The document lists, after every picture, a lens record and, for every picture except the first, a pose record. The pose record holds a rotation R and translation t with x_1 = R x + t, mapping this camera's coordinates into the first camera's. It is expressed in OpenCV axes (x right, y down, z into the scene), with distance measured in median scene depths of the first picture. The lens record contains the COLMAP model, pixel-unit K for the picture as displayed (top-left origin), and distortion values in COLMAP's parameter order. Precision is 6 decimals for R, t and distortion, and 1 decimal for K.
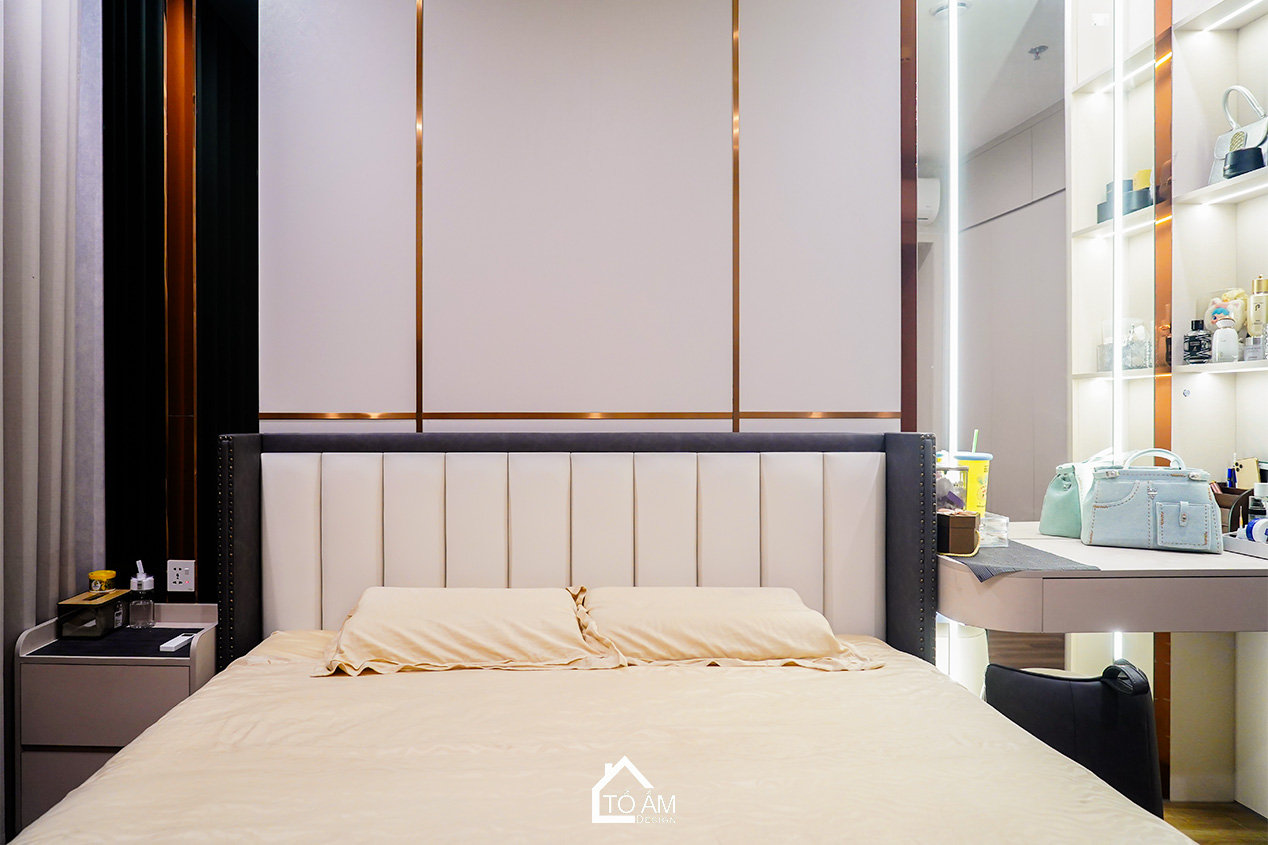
lens RADIAL K [[924.7, 0, 631.6], [0, 924.7, 418.7], [0, 0, 1]] dist [-0.016928, 0.014574]
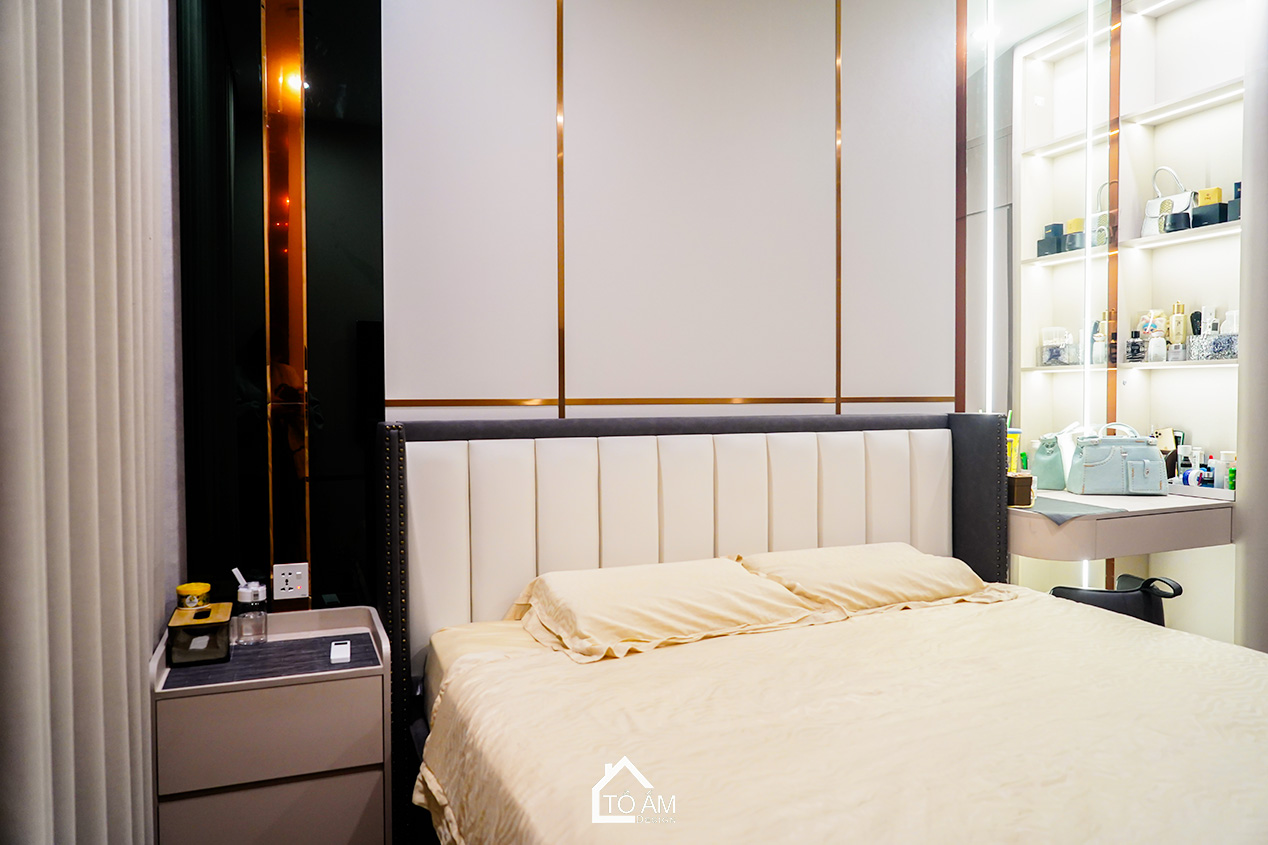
lens RADIAL K [[852.9, 0, 629.8], [0, 852.9, 419.7], [0, 0, 1]] dist [-0.018386, 0.014475]
pose [[0.913306, -0.013108, 0.407062, -0.584285], [0.006813, 0.999834, 0.016912, 0.001055], [-0.407217, -0.012672, 0.913244, 0.122916]]
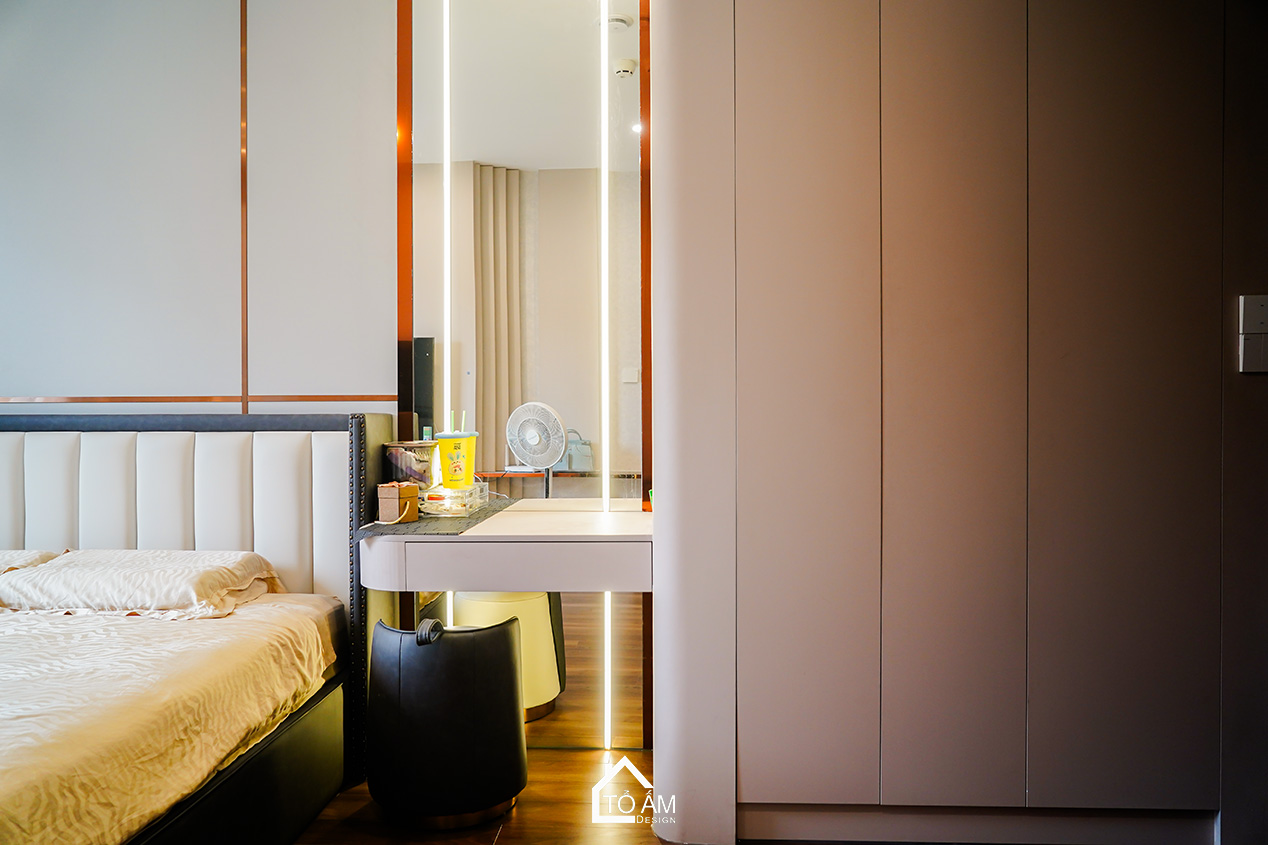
lens RADIAL K [[852.9, 0, 631.9], [0, 852.9, 422.6], [0, 0, 1]] dist [-0.018386, 0.014475]
pose [[0.999656, -0.001870, -0.026159, 0.628492], [0.002553, 0.999656, 0.026099, -0.000244], [0.026101, -0.026157, 0.999317, -0.029825]]
